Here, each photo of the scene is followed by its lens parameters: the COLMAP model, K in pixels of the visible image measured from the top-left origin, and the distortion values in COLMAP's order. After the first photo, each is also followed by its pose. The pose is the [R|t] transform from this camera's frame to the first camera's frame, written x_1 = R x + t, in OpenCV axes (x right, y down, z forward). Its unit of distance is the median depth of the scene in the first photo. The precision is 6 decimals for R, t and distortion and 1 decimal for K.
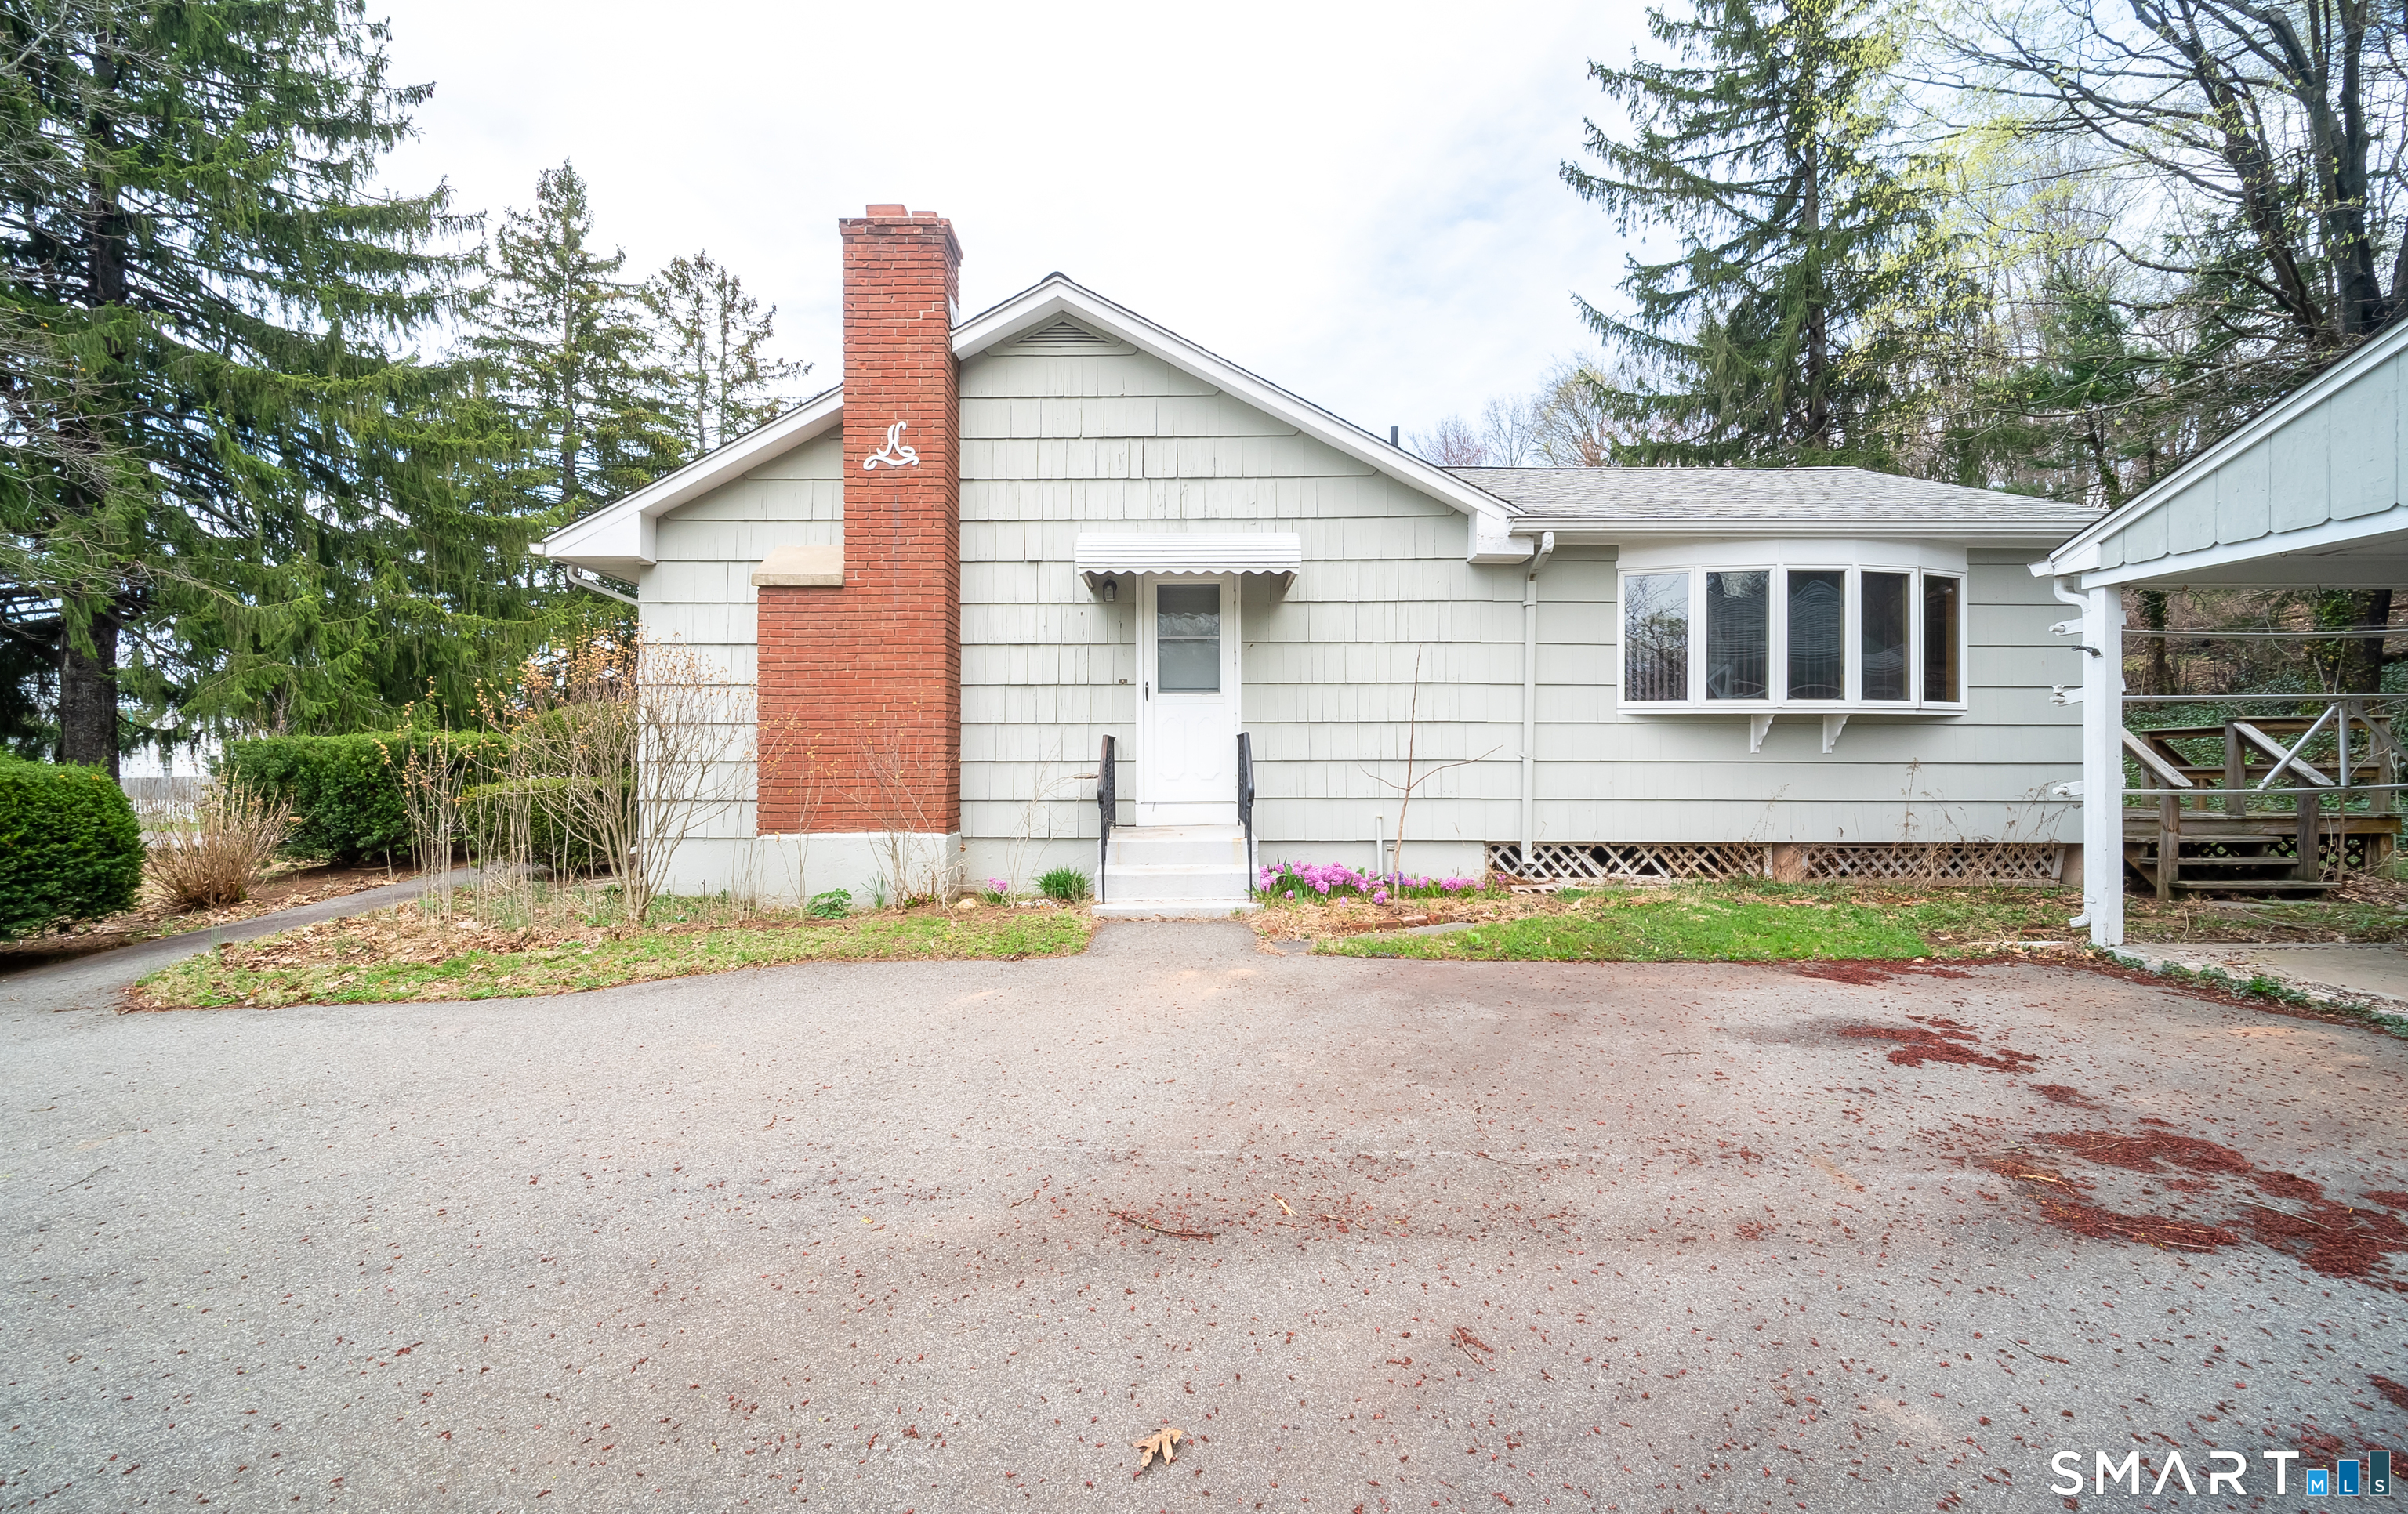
lens RADIAL K [[957.4, 0, 1184.5], [0, 957.4, 769.8], [0, 0, 1]] dist [-0.000681, 0.000365]
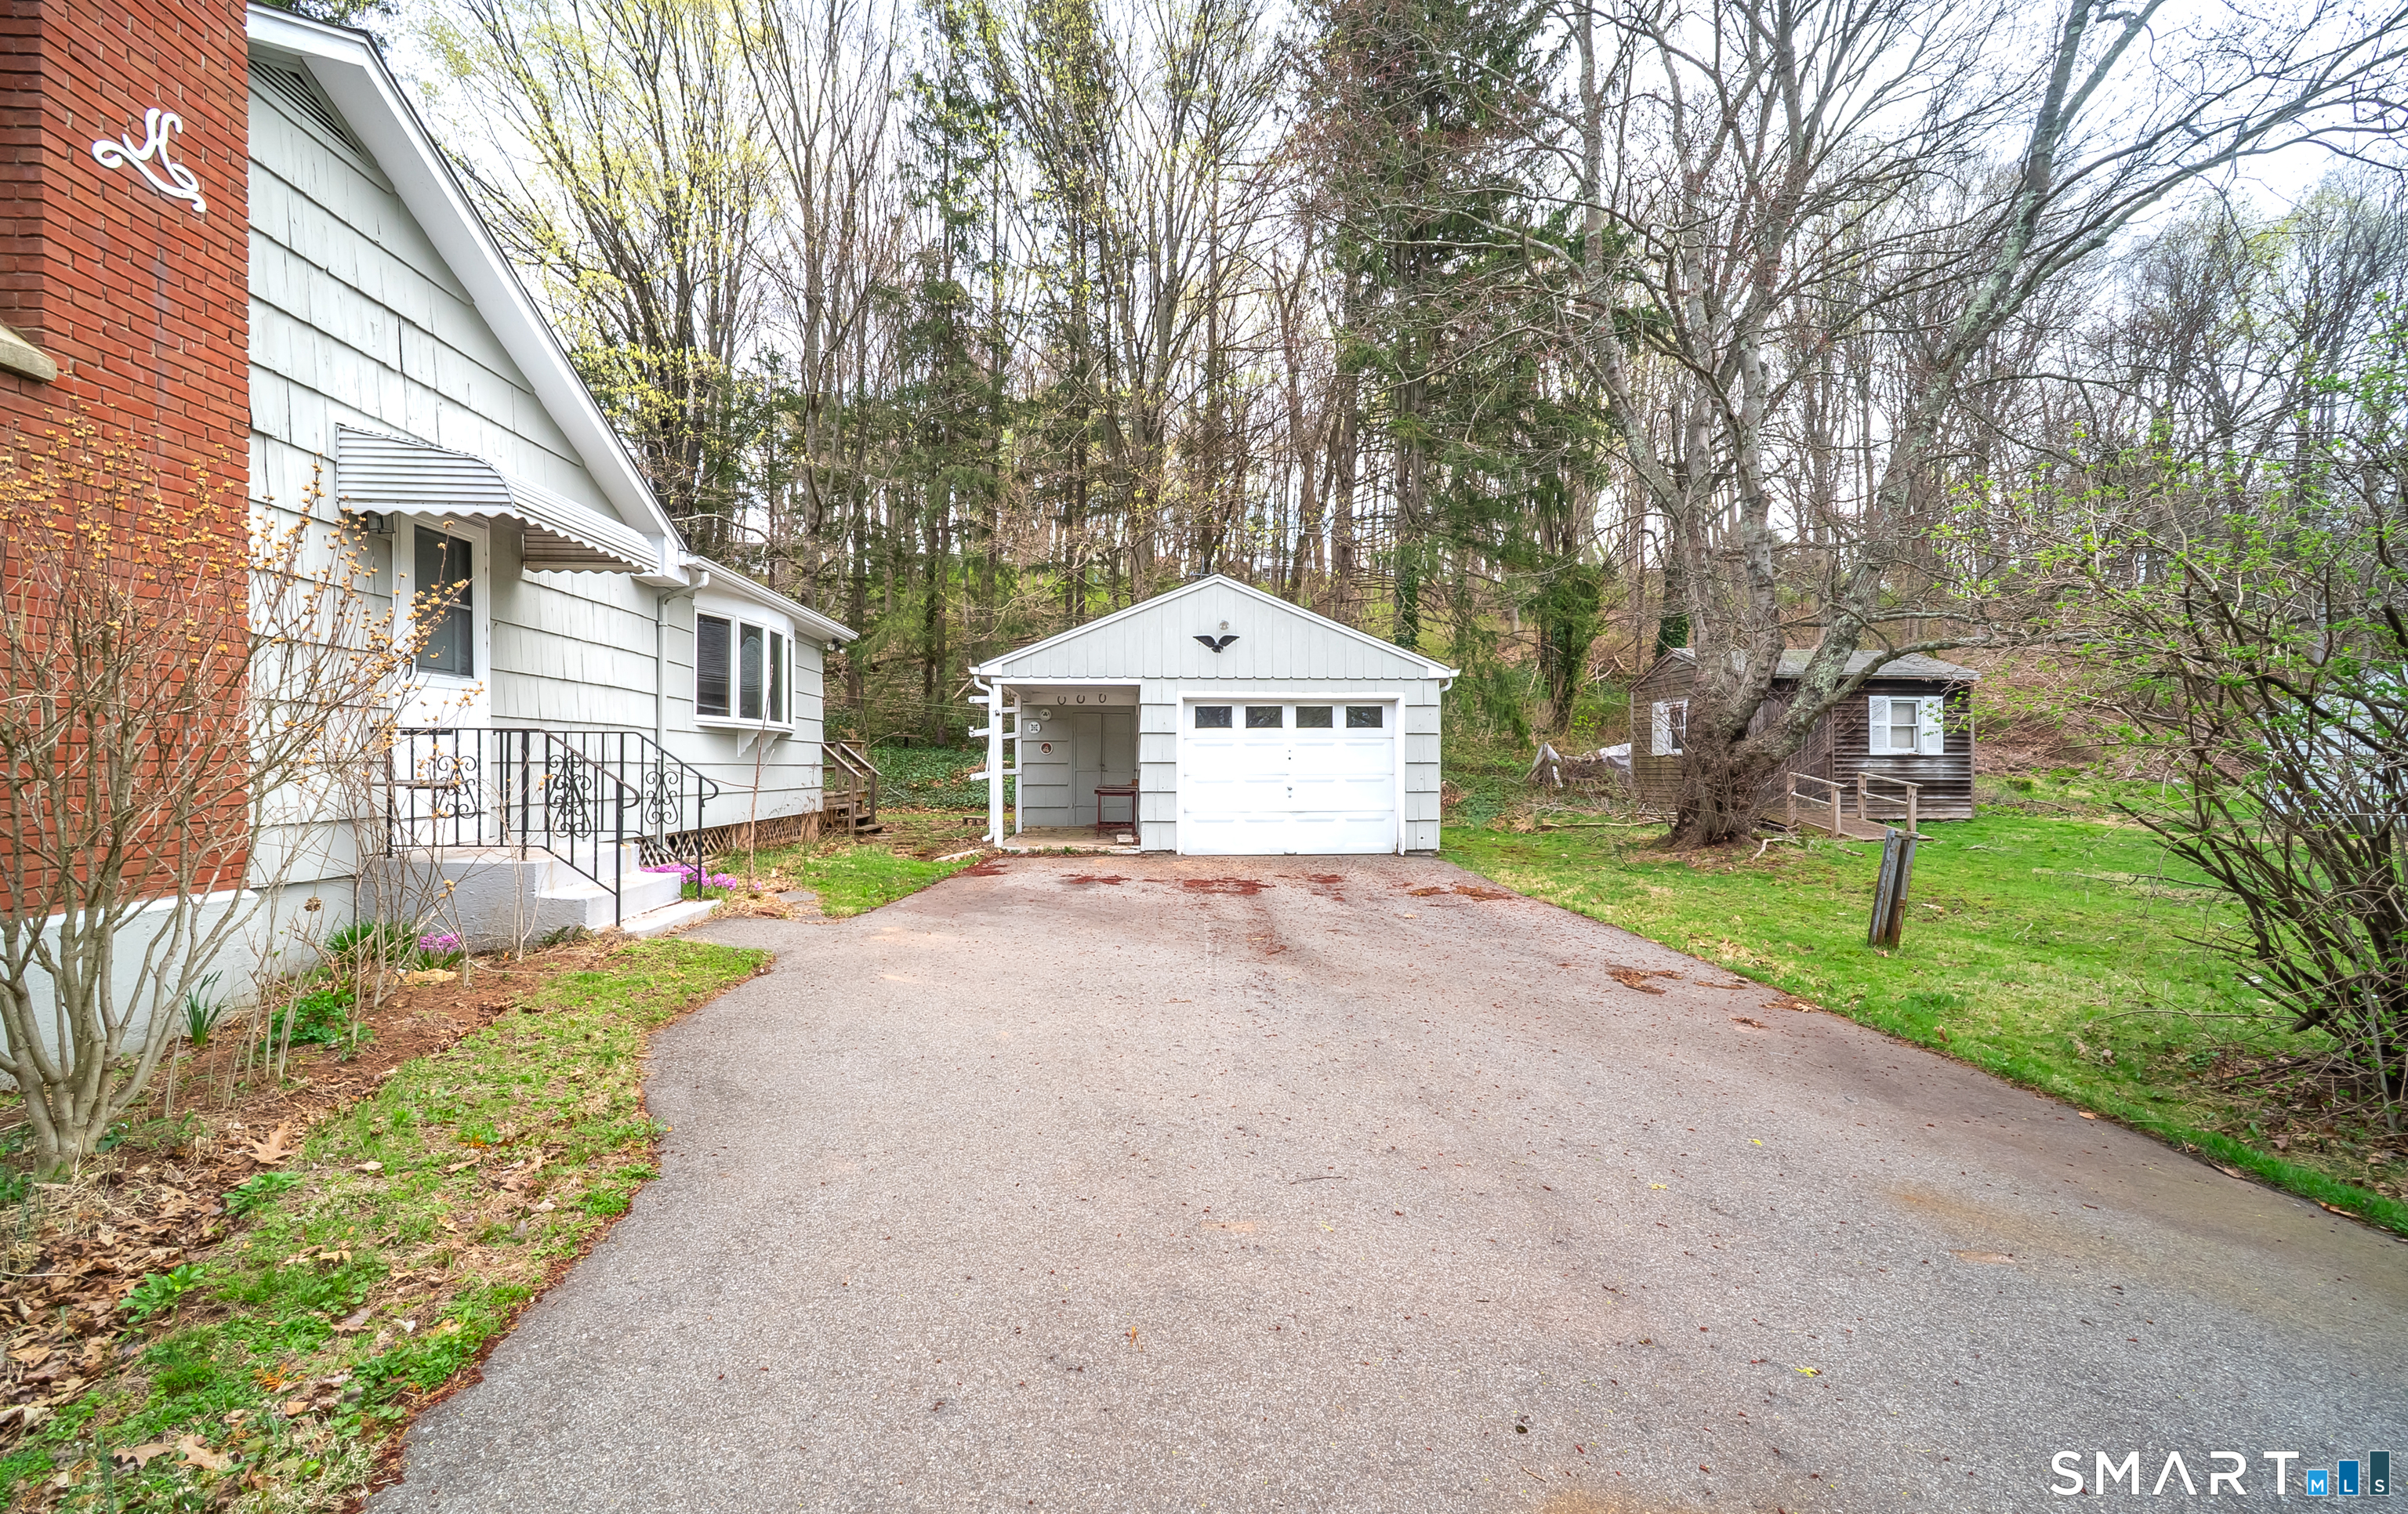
lens RADIAL K [[957.4, 0, 1184.5], [0, 957.4, 769.8], [0, 0, 1]] dist [-0.000681, 0.000365]
pose [[-0.063999, -0.005326, 0.997936, -0.810268], [0.007543, 0.999955, 0.005821, -0.002817], [-0.997921, 0.007899, -0.063956, 0.456600]]
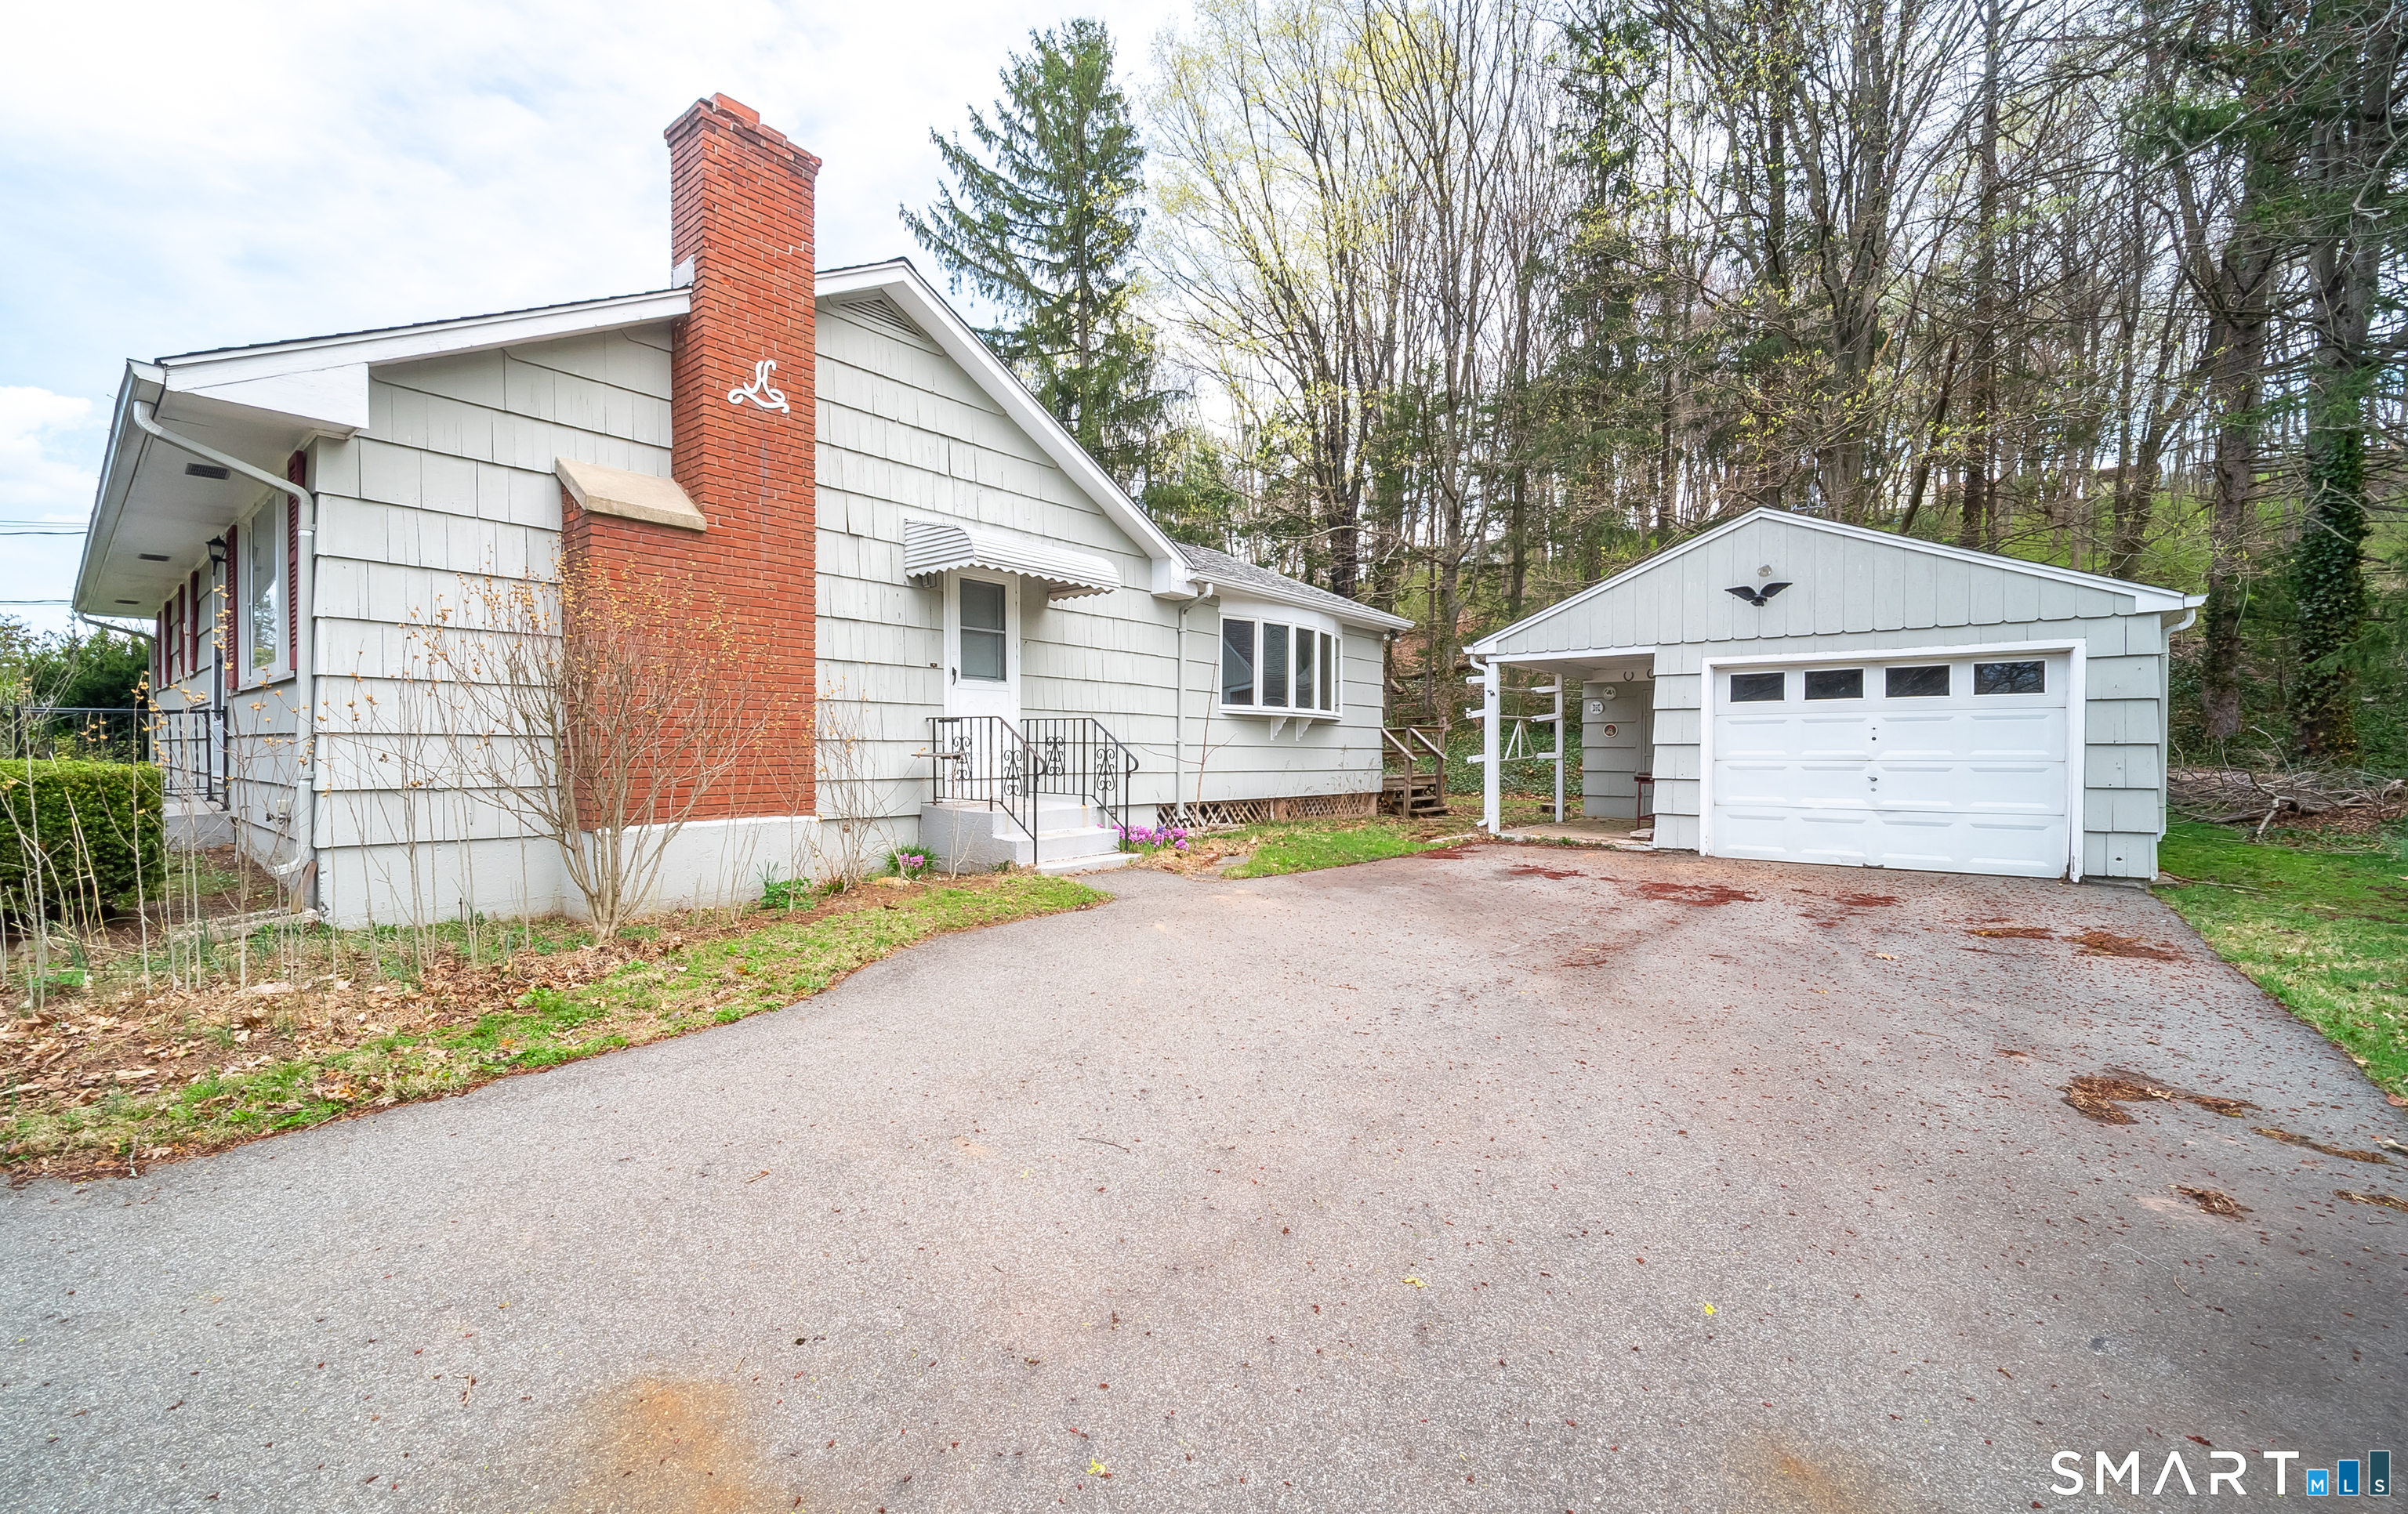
lens RADIAL K [[957.4, 0, 1184.5], [0, 957.4, 769.8], [0, 0, 1]] dist [-0.000681, 0.000365]
pose [[0.635583, -0.011223, 0.771951, -0.706772], [0.001362, 0.999909, 0.013415, 0.009213], [-0.772031, -0.007475, 0.635541, 0.117829]]
